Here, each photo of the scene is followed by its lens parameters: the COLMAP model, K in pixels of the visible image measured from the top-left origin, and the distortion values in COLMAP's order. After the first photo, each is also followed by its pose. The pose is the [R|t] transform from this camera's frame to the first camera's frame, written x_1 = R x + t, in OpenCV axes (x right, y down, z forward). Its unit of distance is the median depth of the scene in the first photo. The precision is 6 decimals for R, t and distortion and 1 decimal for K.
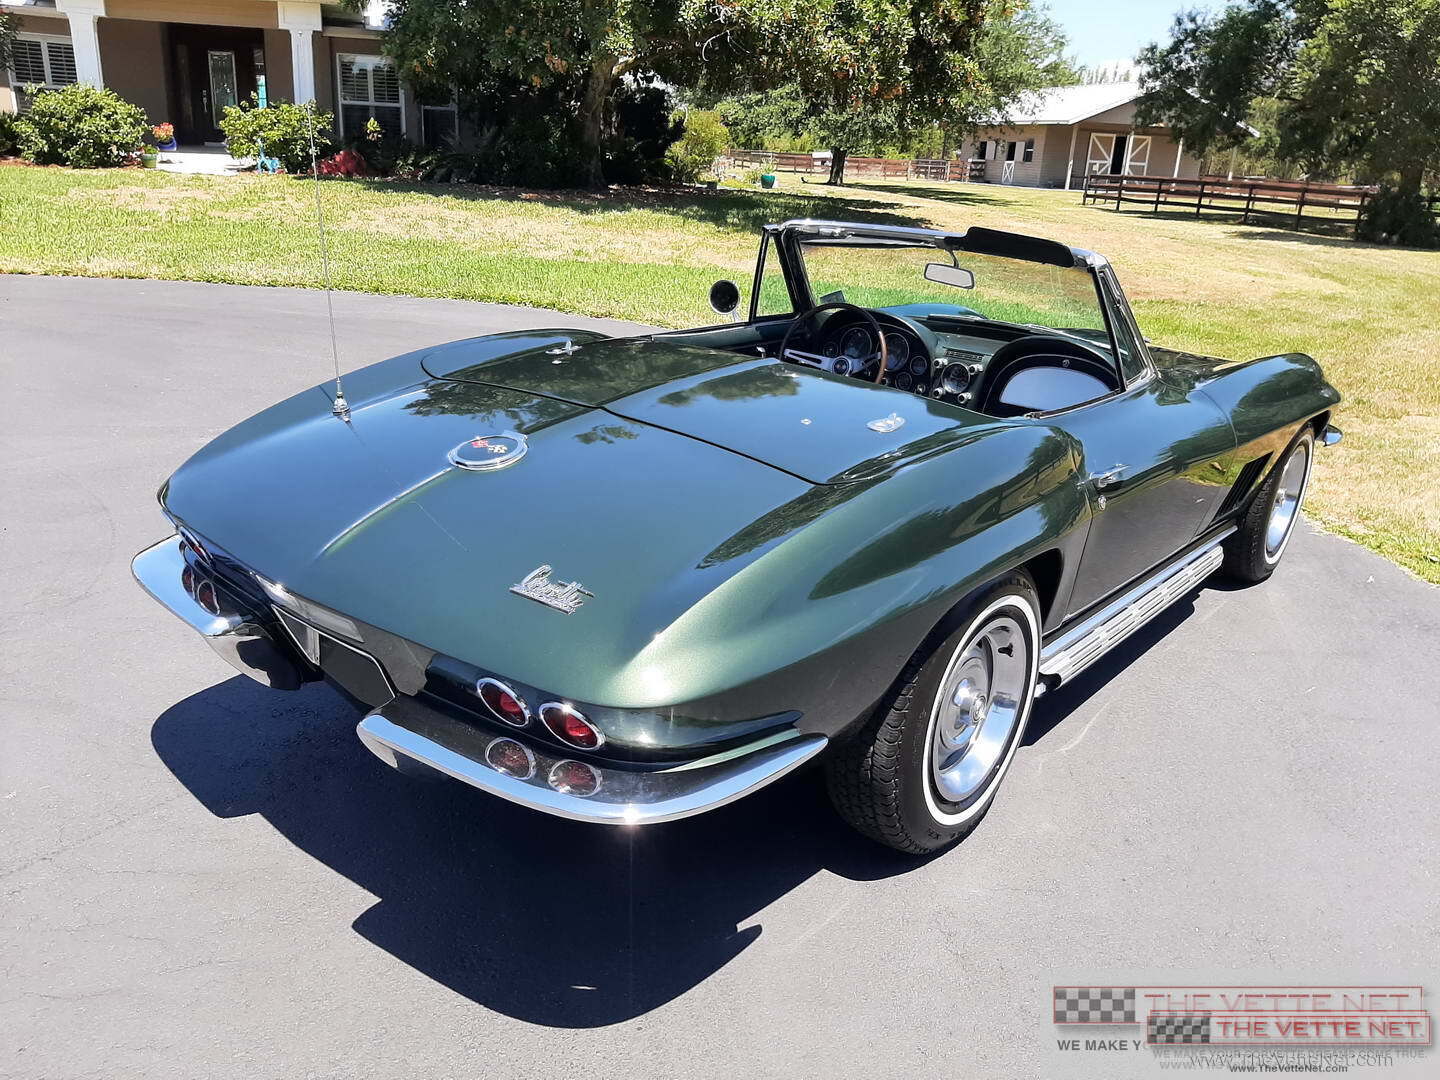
lens RADIAL K [[1102.4, 0, 720.0], [0, 1102.4, 540.0], [0, 0, 1]] dist [0.055419, -0.121919]
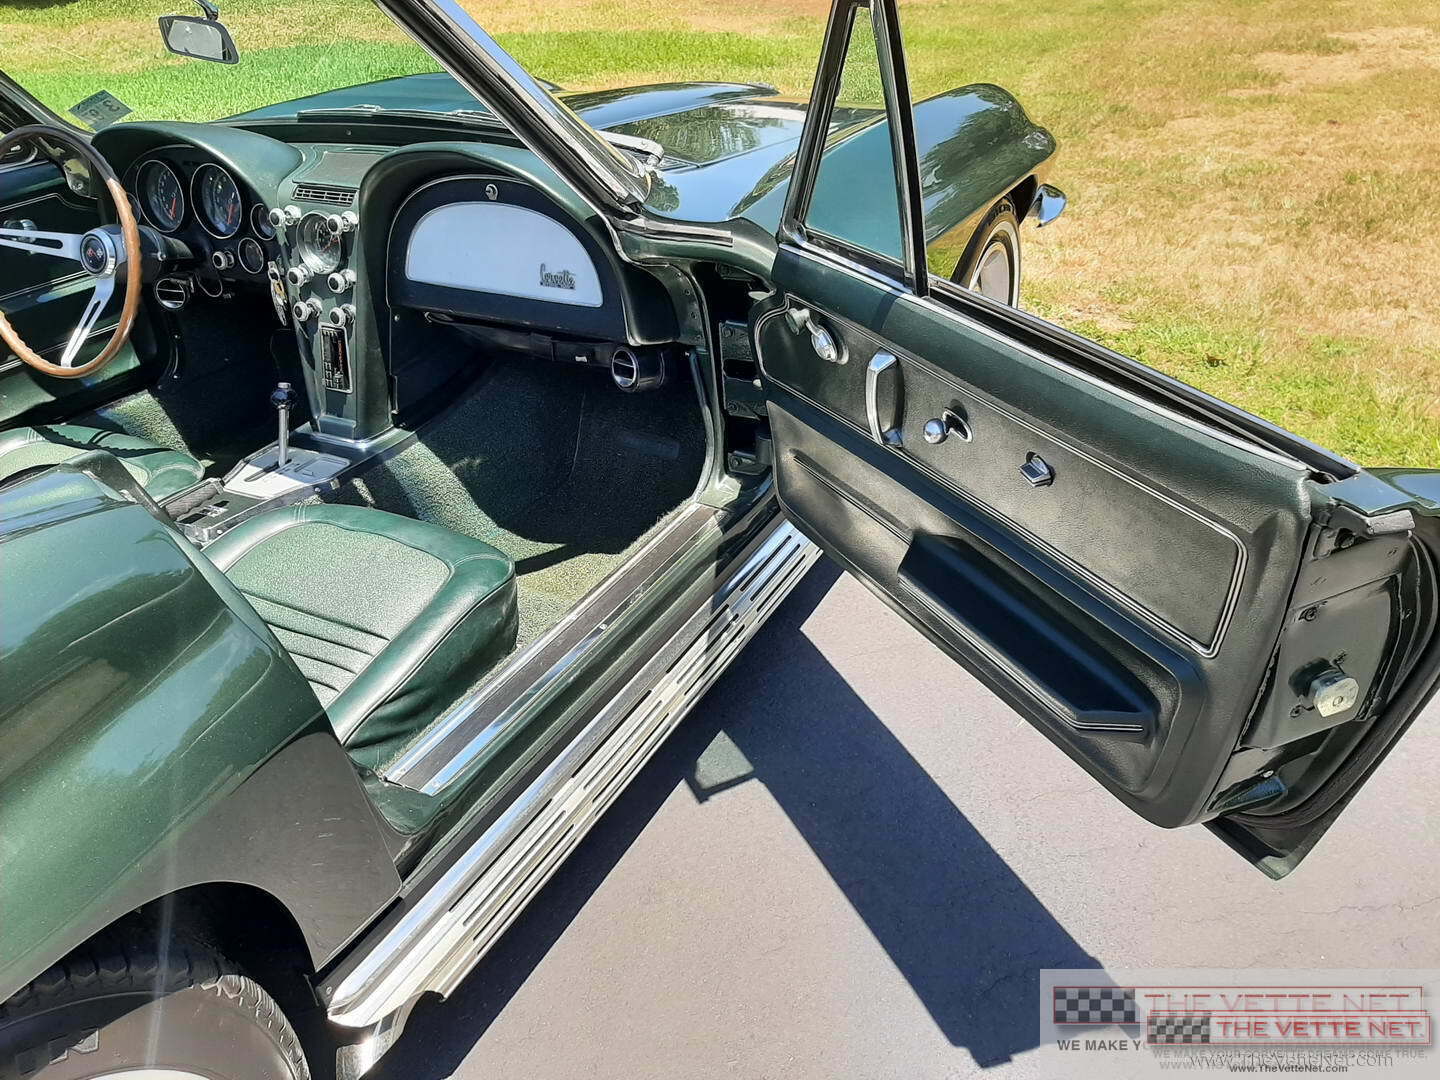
lens RADIAL K [[1148.2, 0, 696.6], [0, 1148.2, 543.7], [0, 0, 1]] dist [-0.030947, -0.002903]
pose [[0.974336, -0.193687, 0.114693, 0.260447], [0.168132, 0.964990, 0.201311, -0.079027], [-0.149669, -0.176861, 0.972790, 0.385772]]
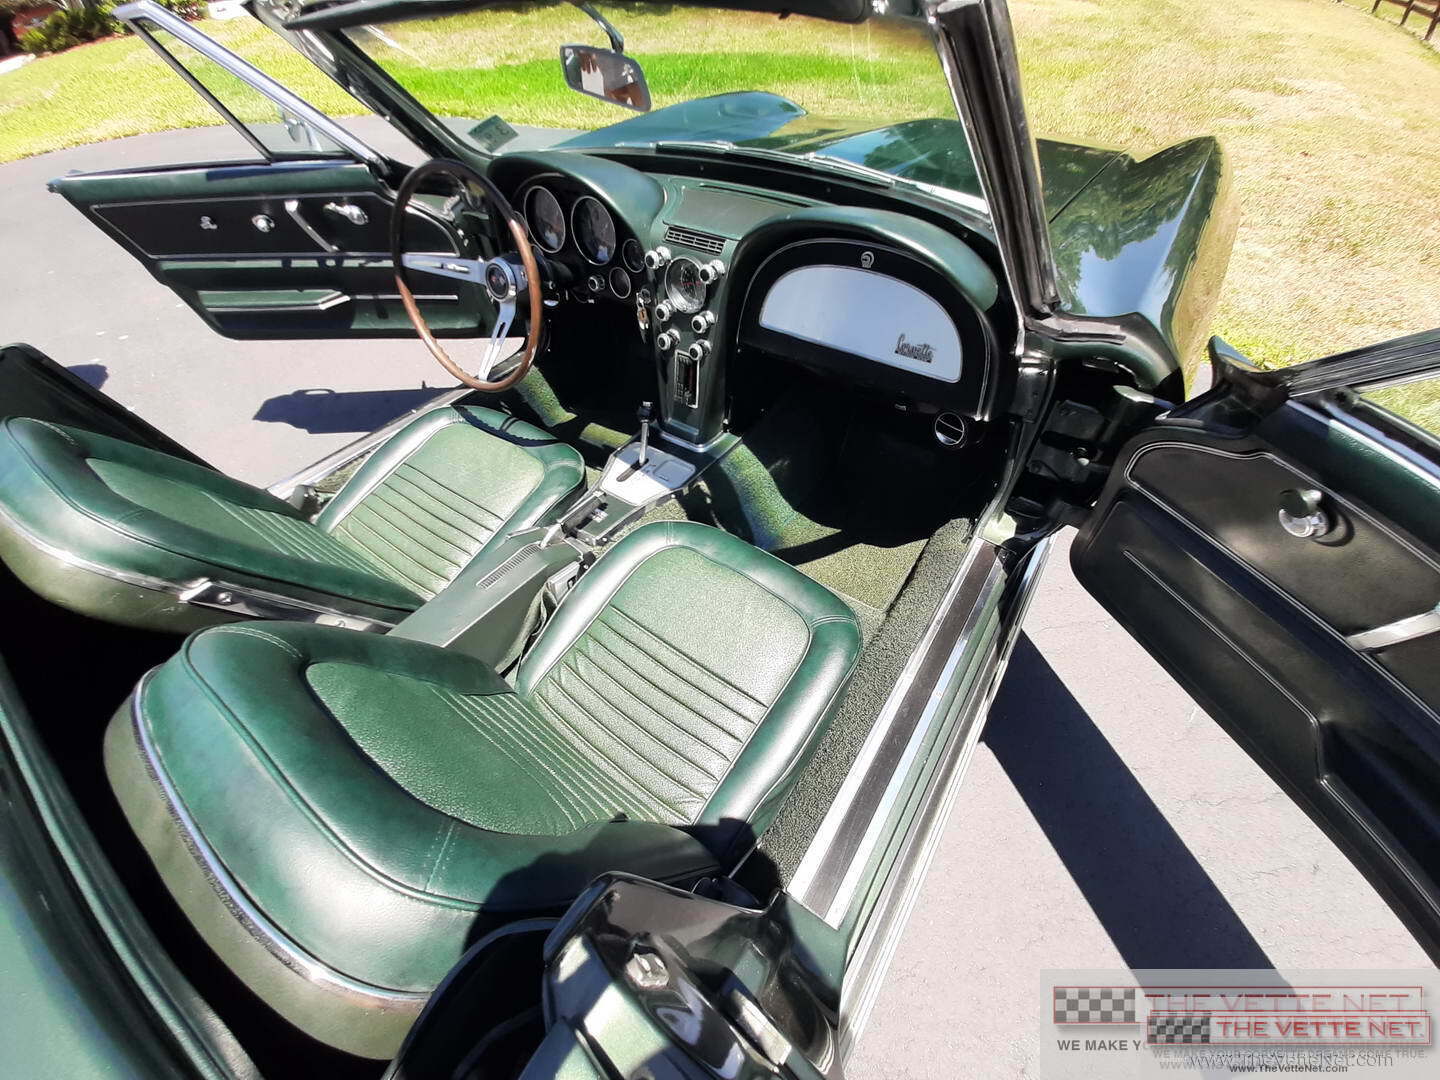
lens RADIAL K [[568.6, 0, 704.7], [0, 568.6, 541.9], [0, 0, 1]] dist [0.002702, -0.011769]
pose [[0.992822, -0.112672, -0.040122, 0.193892], [0.118503, 0.881315, 0.457428, -0.144208], [-0.016179, -0.458899, 0.888341, 0.588108]]
